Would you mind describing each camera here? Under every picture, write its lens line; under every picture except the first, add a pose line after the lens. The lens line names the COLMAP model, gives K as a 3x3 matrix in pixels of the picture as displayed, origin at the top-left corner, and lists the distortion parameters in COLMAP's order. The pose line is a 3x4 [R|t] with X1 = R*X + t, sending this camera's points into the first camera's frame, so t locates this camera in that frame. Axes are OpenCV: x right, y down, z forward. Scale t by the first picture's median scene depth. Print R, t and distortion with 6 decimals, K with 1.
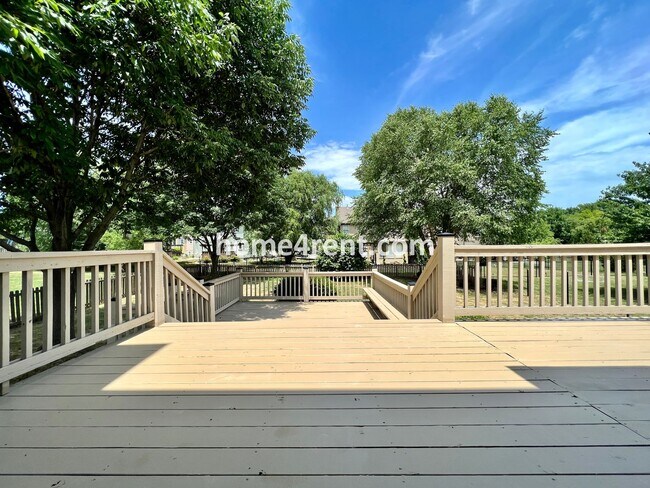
lens RADIAL K [[263.2, 0, 323.7], [0, 263.2, 248.3], [0, 0, 1]] dist [0.006335, 0.000445]
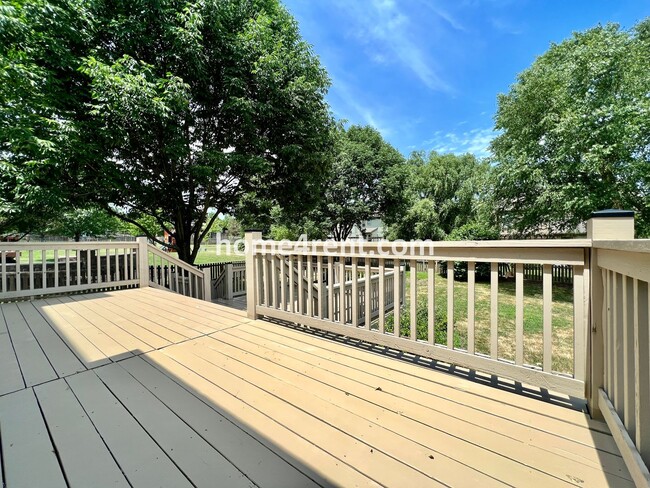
lens RADIAL K [[263.2, 0, 325.3], [0, 263.2, 246.0], [0, 0, 1]] dist [0.006335, 0.000445]
pose [[0.793871, 0.027313, -0.607472, 0.284644], [-0.013949, 0.999546, 0.026712, -0.006084], [0.607926, -0.012732, 0.793892, 0.082099]]
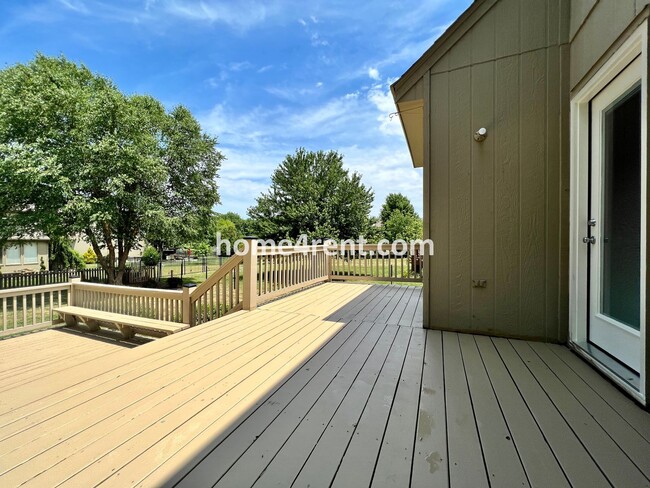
lens RADIAL K [[263.2, 0, 325.8], [0, 263.2, 242.5], [0, 0, 1]] dist [0.006335, 0.000445]
pose [[0.393888, 0.010004, 0.919104, -0.107276], [0.012484, 0.999790, -0.016233, 0.000188], [-0.919074, 0.017868, 0.393681, 0.047536]]
